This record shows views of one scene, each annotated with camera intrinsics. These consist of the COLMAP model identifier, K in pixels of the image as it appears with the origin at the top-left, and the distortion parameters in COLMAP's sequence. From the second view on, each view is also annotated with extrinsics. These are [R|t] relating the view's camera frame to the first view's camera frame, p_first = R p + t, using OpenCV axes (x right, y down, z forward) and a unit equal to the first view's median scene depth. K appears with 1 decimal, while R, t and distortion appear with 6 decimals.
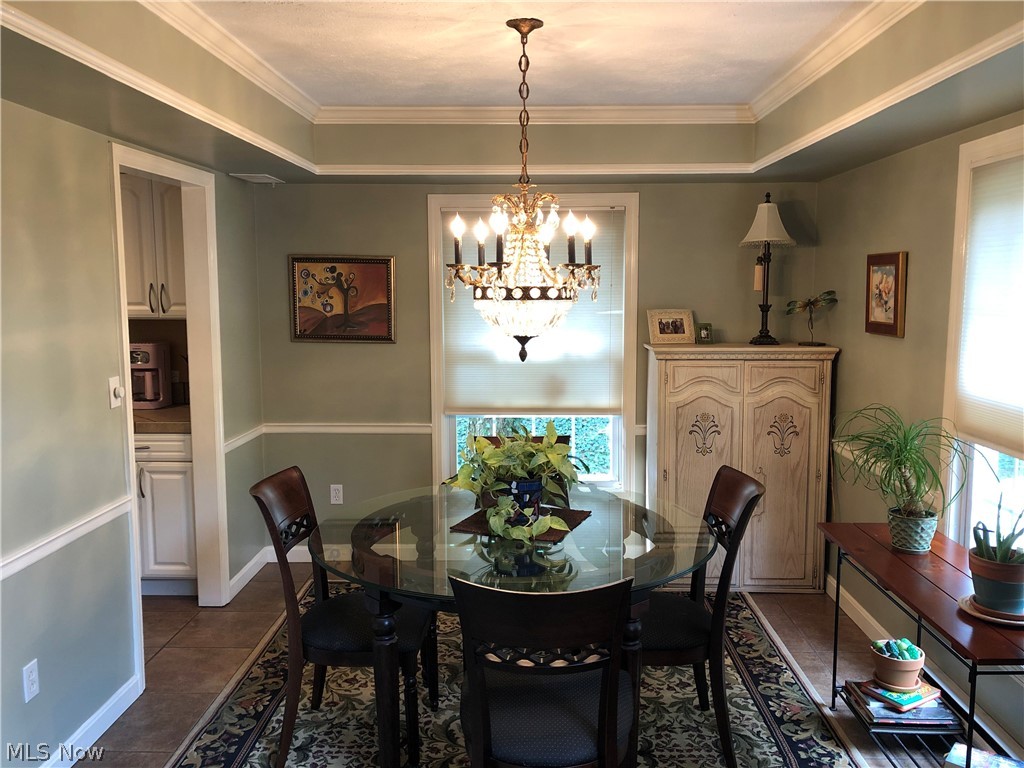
lens RADIAL K [[828.4, 0, 532.6], [0, 828.4, 377.0], [0, 0, 1]] dist [0.044774, -0.055523]
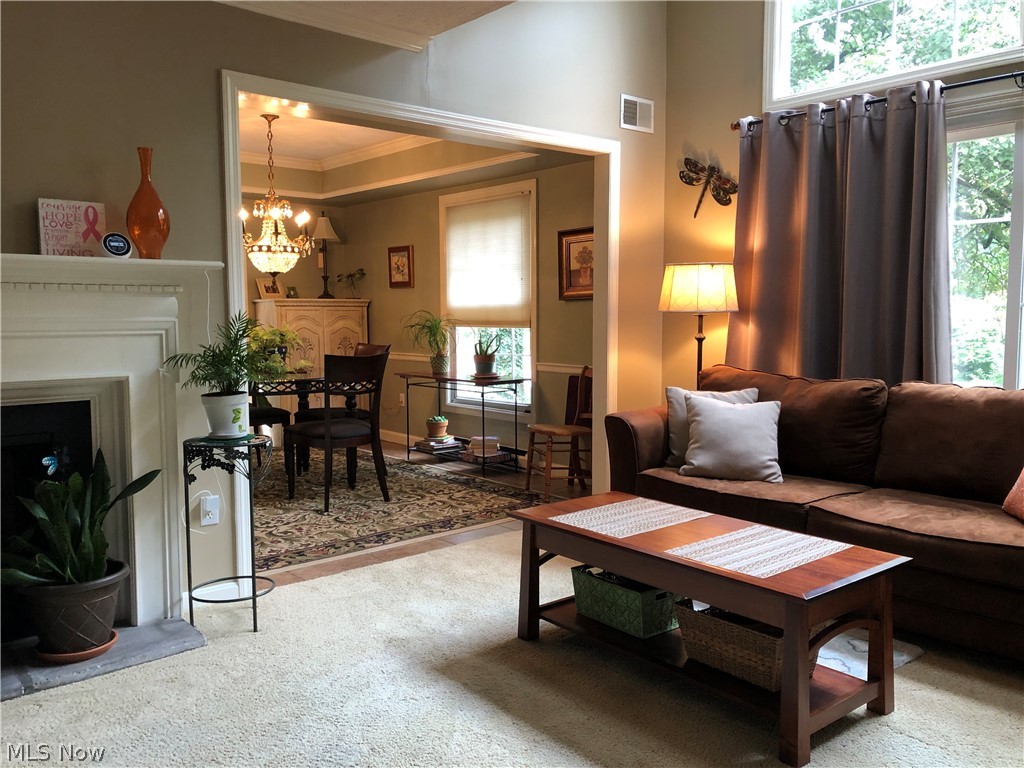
lens RADIAL K [[828.4, 0, 514.5], [0, 828.4, 380.6], [0, 0, 1]] dist [0.044774, -0.055523]
pose [[0.746869, -0.058901, 0.662358, -0.709066], [0.079455, 0.996838, -0.000948, 0.196599], [-0.660207, 0.053336, 0.749187, -0.651277]]
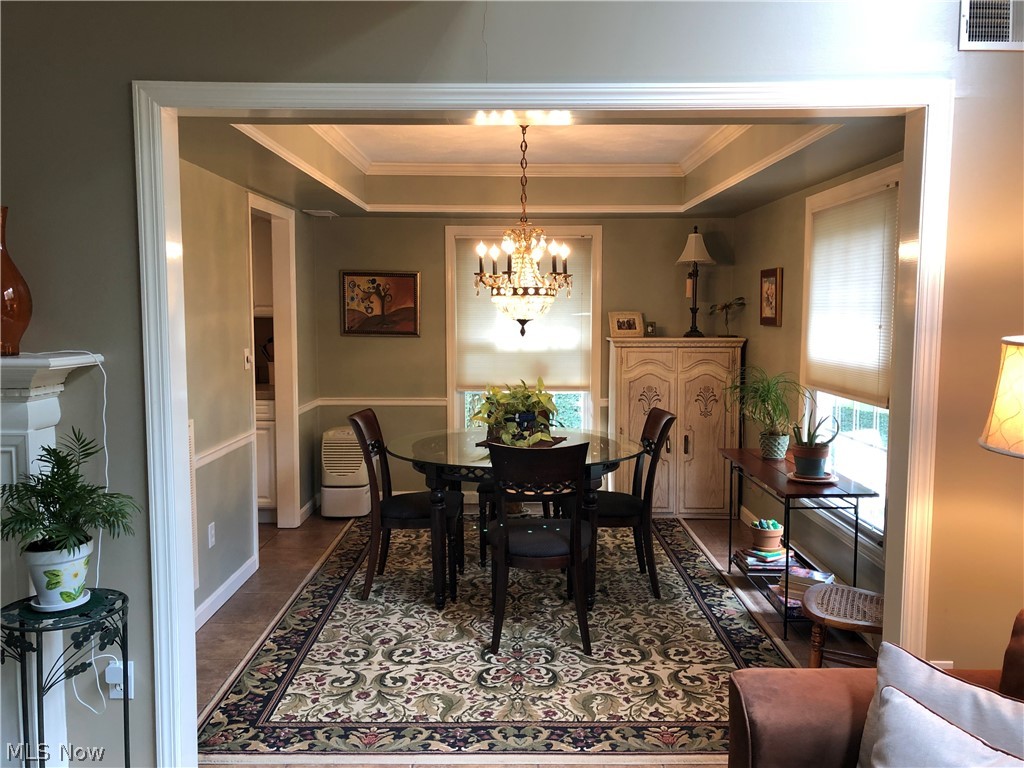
lens RADIAL K [[828.4, 0, 529.0], [0, 828.4, 382.0], [0, 0, 1]] dist [0.044774, -0.055523]
pose [[0.999719, 0.000307, 0.023704, -0.028908], [0.000249, 0.999724, -0.023481, 0.081412], [-0.023705, 0.023480, 0.999443, -0.428959]]
